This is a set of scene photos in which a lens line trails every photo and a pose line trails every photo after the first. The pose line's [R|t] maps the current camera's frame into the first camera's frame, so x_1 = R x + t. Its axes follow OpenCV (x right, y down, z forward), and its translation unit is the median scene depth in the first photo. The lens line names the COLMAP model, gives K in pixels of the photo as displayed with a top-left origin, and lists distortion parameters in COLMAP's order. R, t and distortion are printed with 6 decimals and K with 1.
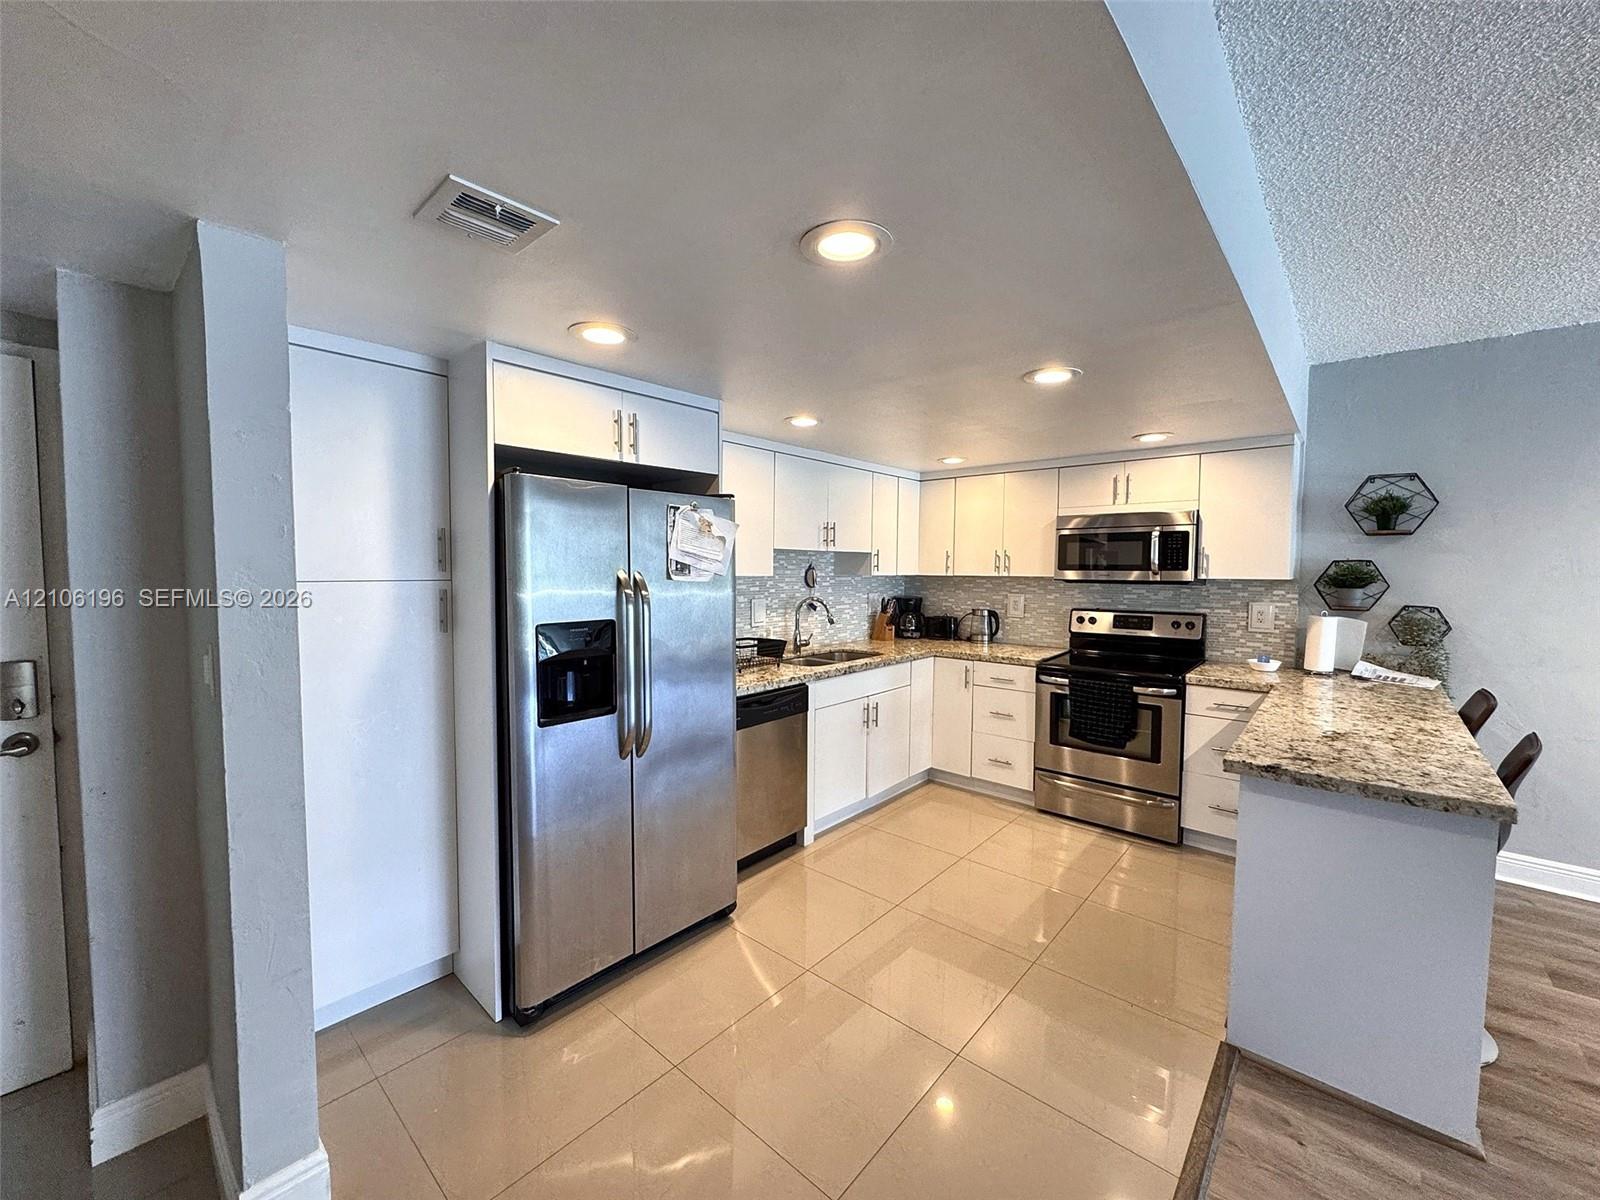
lens RADIAL K [[638.3, 0, 800.0], [0, 638.3, 600.0], [0, 0, 1]] dist [-0.003561, -0.000085]
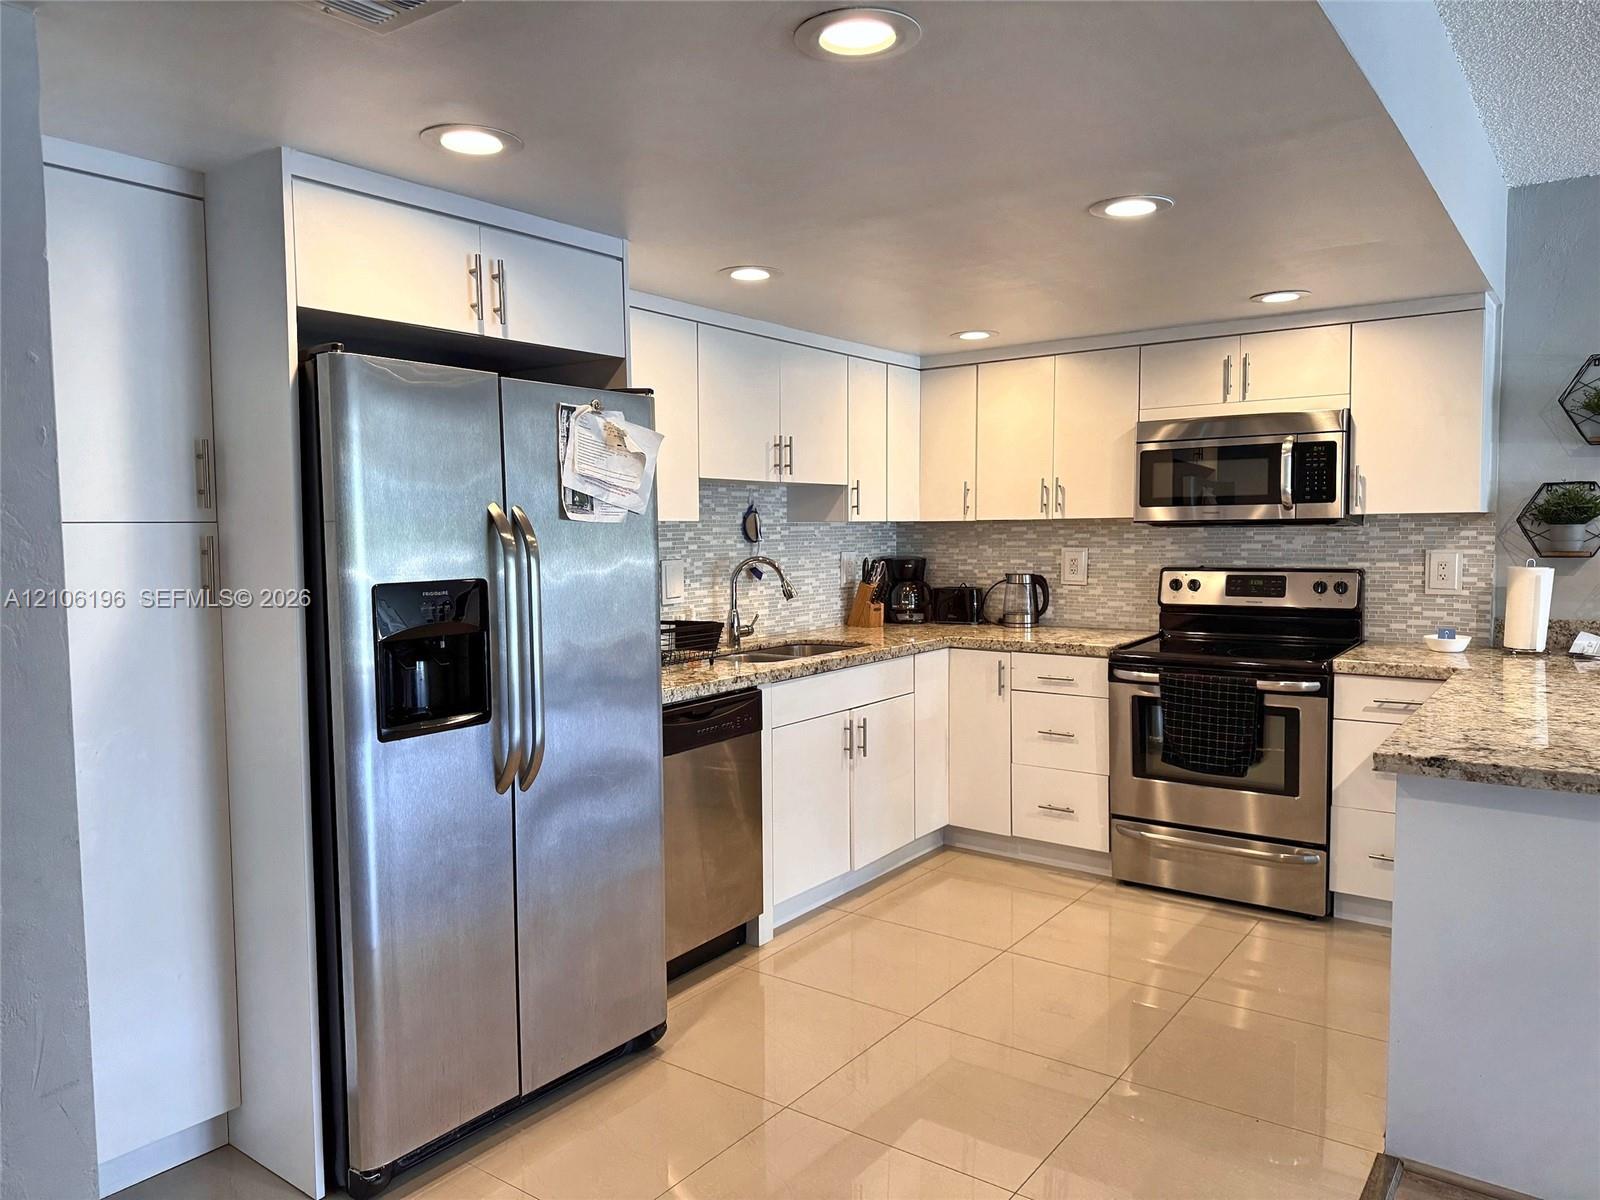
lens RADIAL K [[1119.0, 0, 797.4], [0, 1119.0, 598.2], [0, 0, 1]] dist [0.127455, -0.204518]
pose [[0.995620, -0.021099, 0.091083, -0.049707], [0.019901, 0.999703, 0.014043, 0.025781], [-0.091352, -0.012169, 0.995744, -0.116365]]
